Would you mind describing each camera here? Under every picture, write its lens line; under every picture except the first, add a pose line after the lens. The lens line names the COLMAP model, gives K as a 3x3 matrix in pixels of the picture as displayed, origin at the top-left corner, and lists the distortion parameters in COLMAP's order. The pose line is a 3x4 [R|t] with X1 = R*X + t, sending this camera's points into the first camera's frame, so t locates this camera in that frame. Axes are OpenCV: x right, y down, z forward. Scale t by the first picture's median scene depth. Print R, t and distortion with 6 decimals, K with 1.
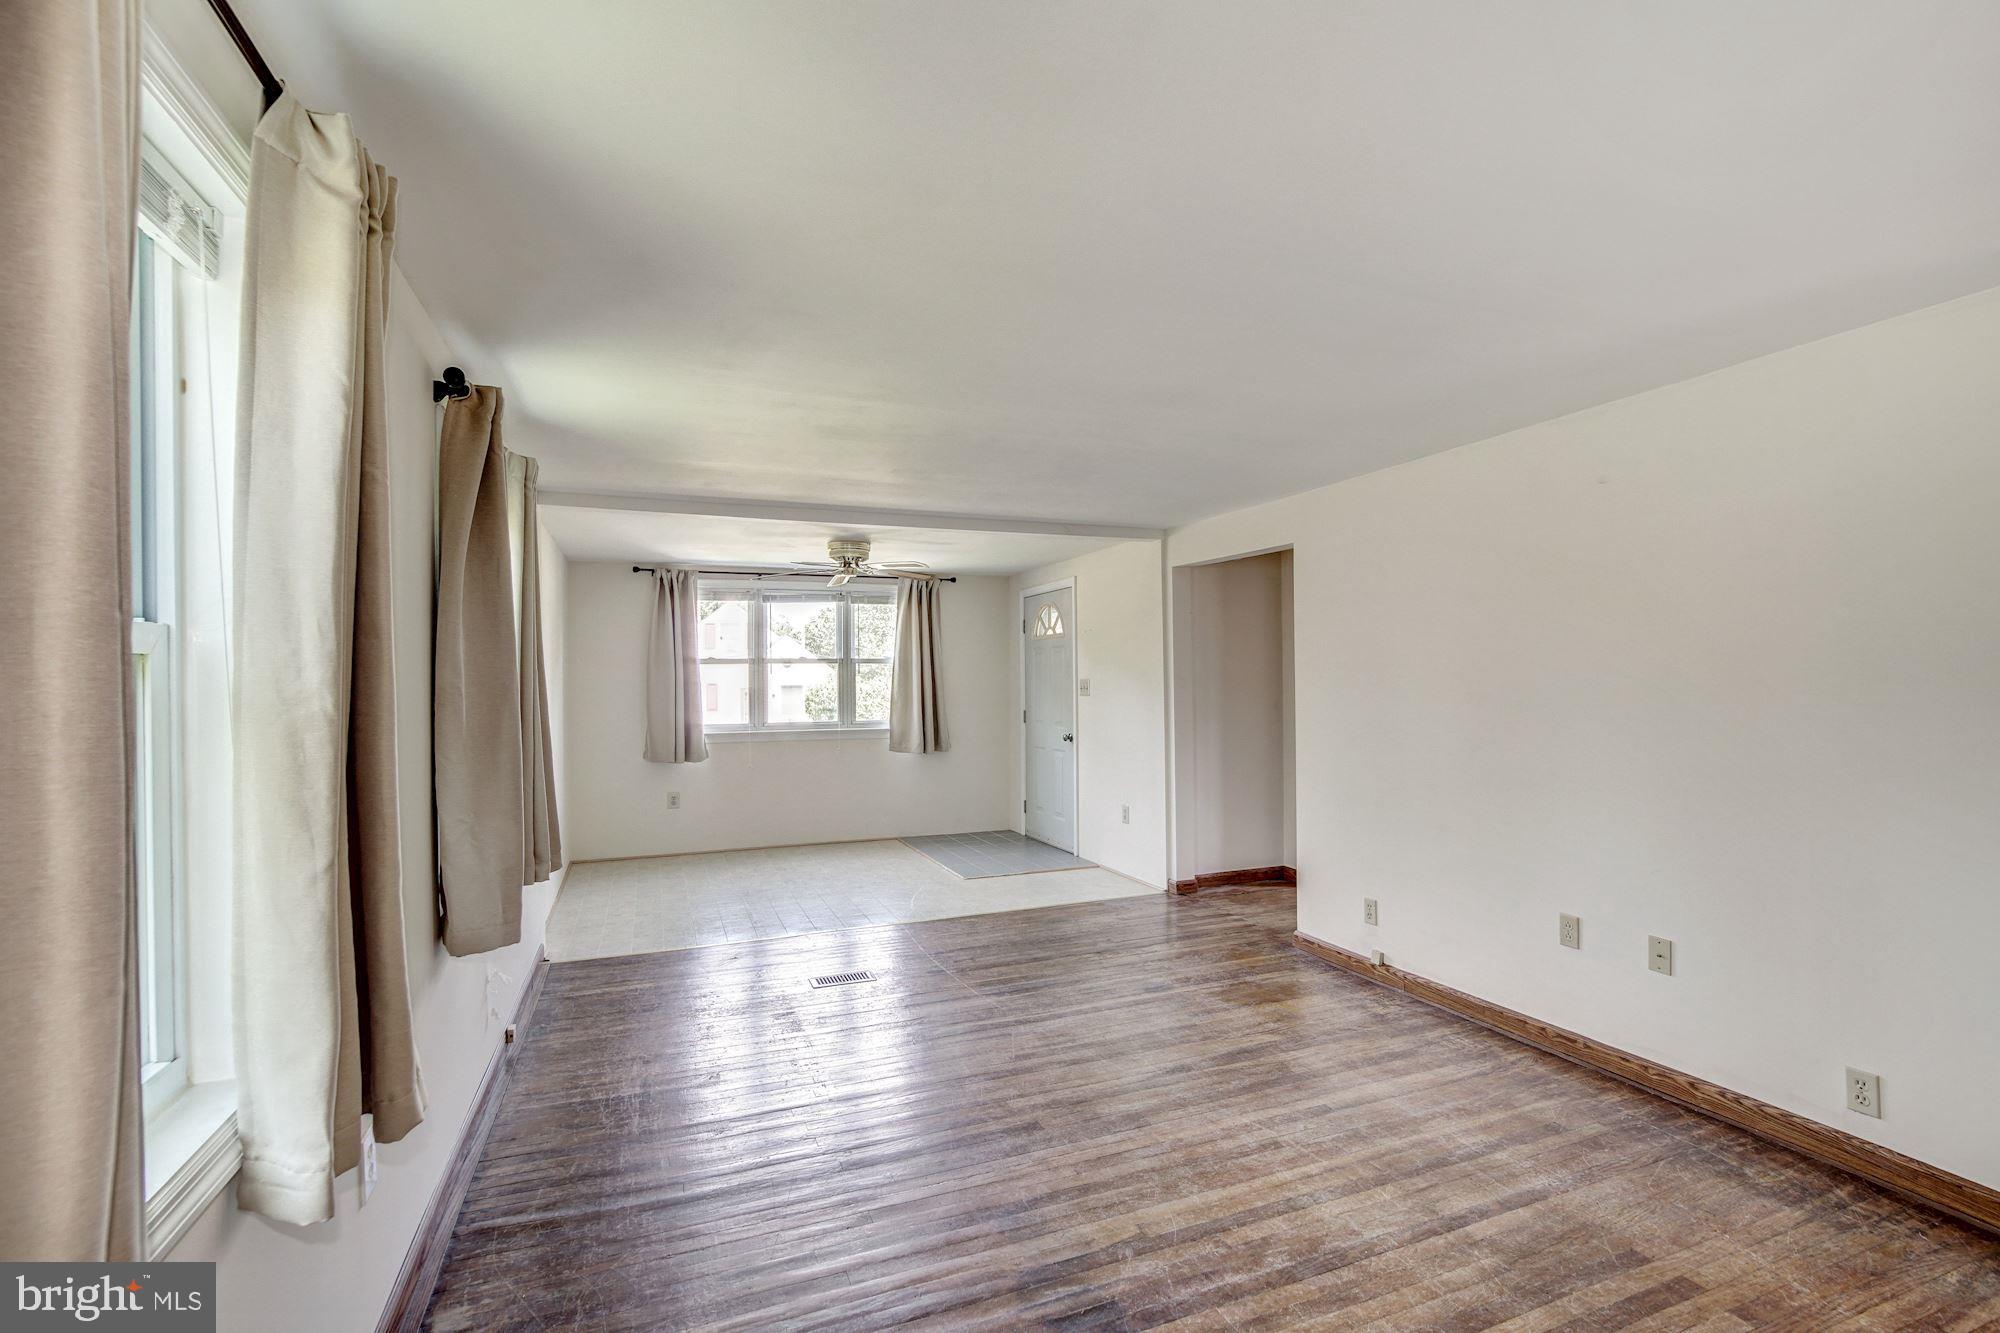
lens RADIAL K [[885.4, 0, 992.5], [0, 885.4, 677.3], [0, 0, 1]] dist [-0.011773, 0.002207]
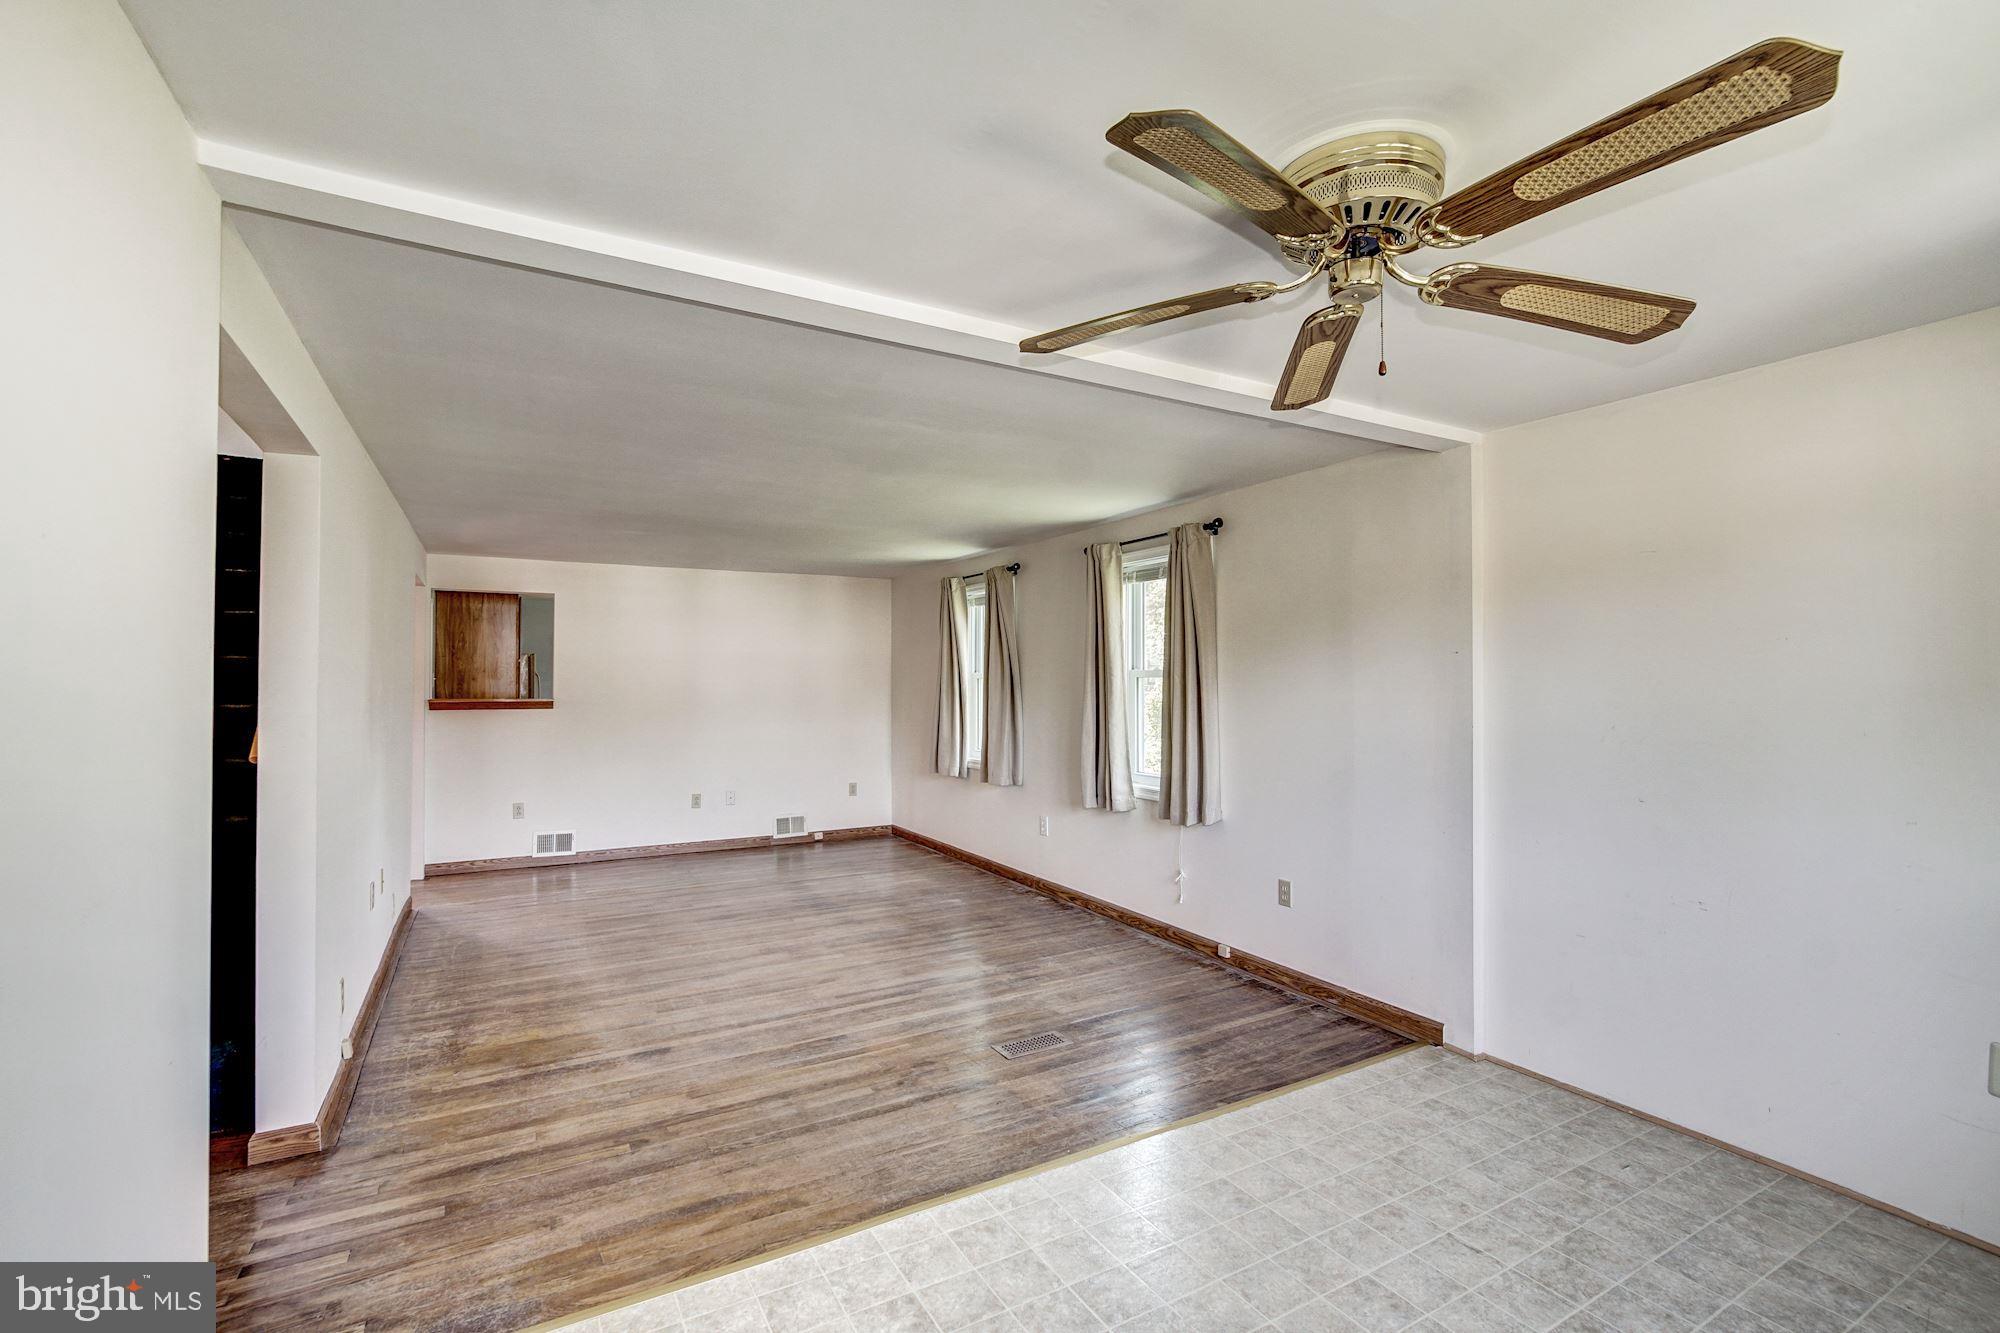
lens RADIAL K [[885.4, 0, 999.8], [0, 885.4, 670.4], [0, 0, 1]] dist [-0.011773, 0.002207]
pose [[-0.988853, 0.010782, -0.148503, -0.011635], [0.012681, 0.999849, -0.011847, 0.000751], [0.148353, -0.013598, -0.988841, 1.083648]]
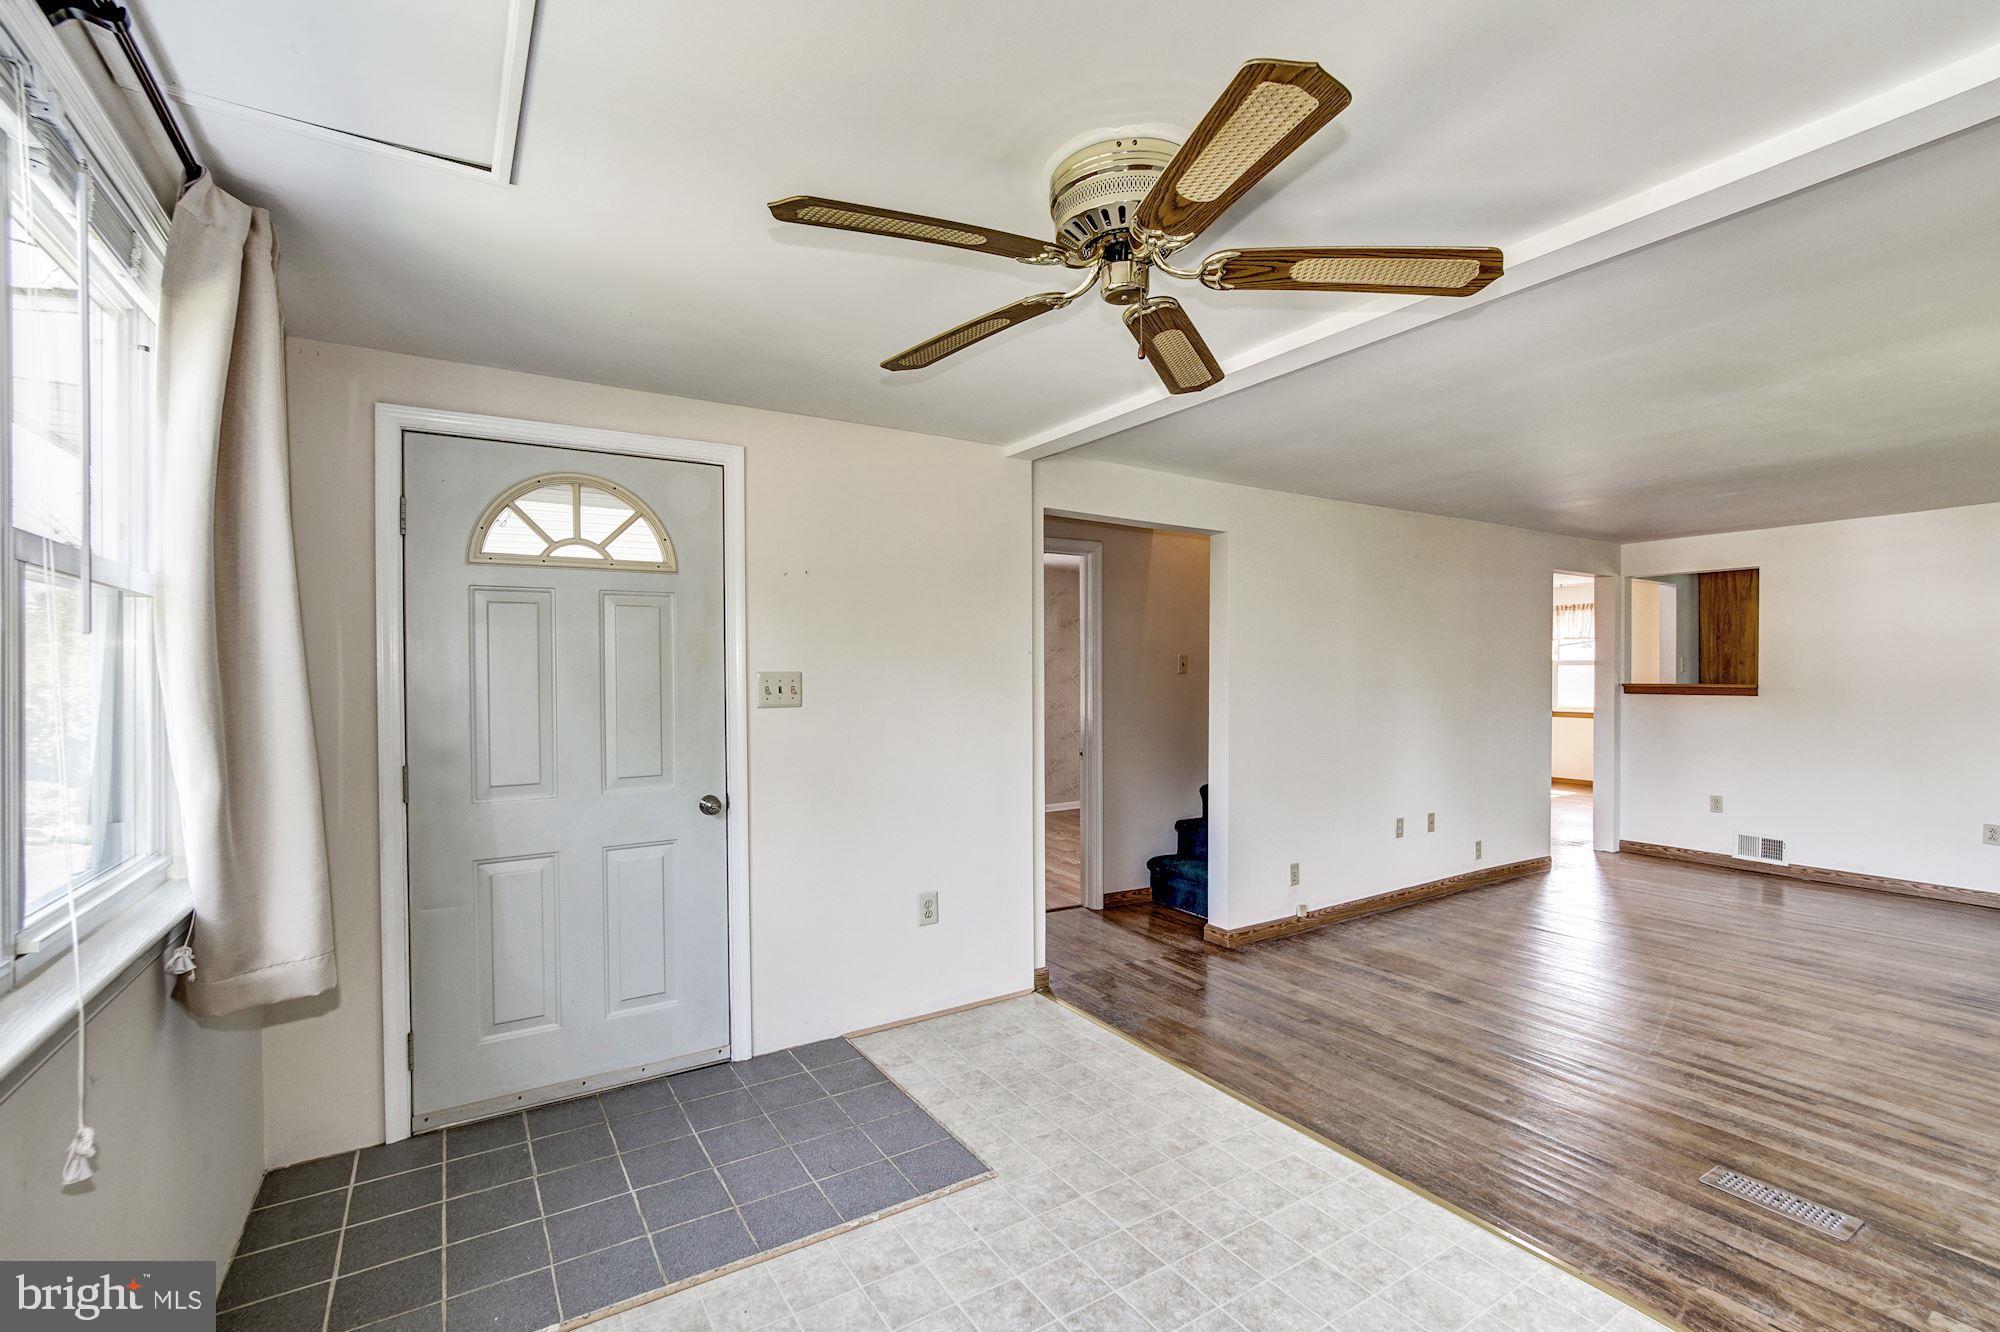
lens RADIAL K [[885.4, 0, 983.5], [0, 885.4, 675.4], [0, 0, 1]] dist [-0.011773, 0.002207]
pose [[-0.185548, 0.004850, 0.982623, -0.371730], [0.003588, 0.999984, -0.004258, 0.005832], [-0.982629, 0.002736, -0.185562, 0.952288]]
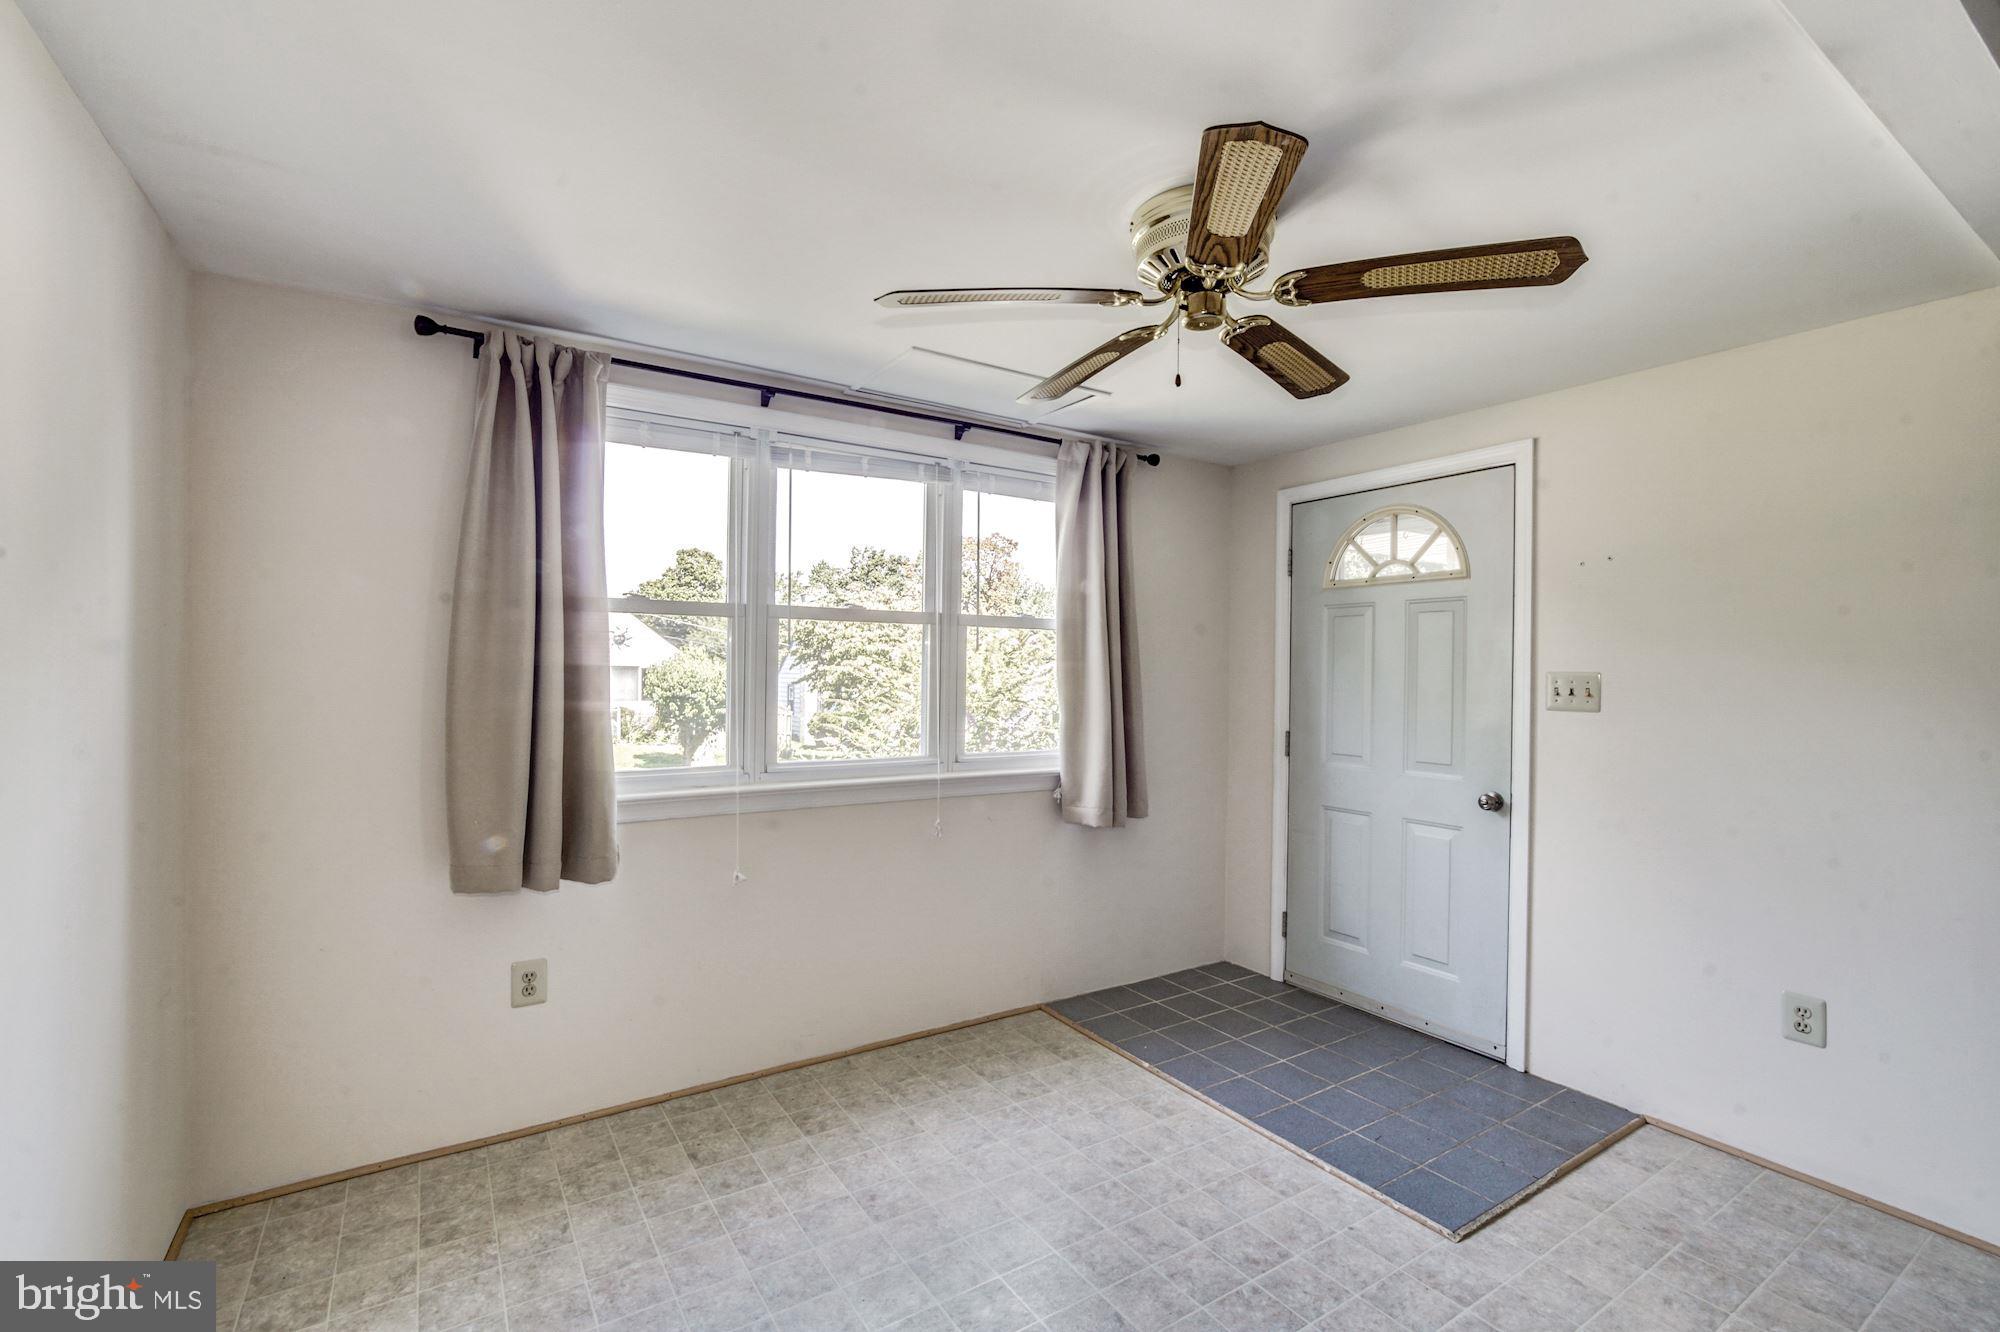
lens RADIAL K [[885.4, 0, 995.1], [0, 885.4, 675.1], [0, 0, 1]] dist [-0.011773, 0.002207]
pose [[0.979629, 0.018270, 0.199985, -0.251800], [-0.020626, 0.999740, 0.009703, 0.004574], [-0.199756, -0.013630, 0.979751, 0.618178]]
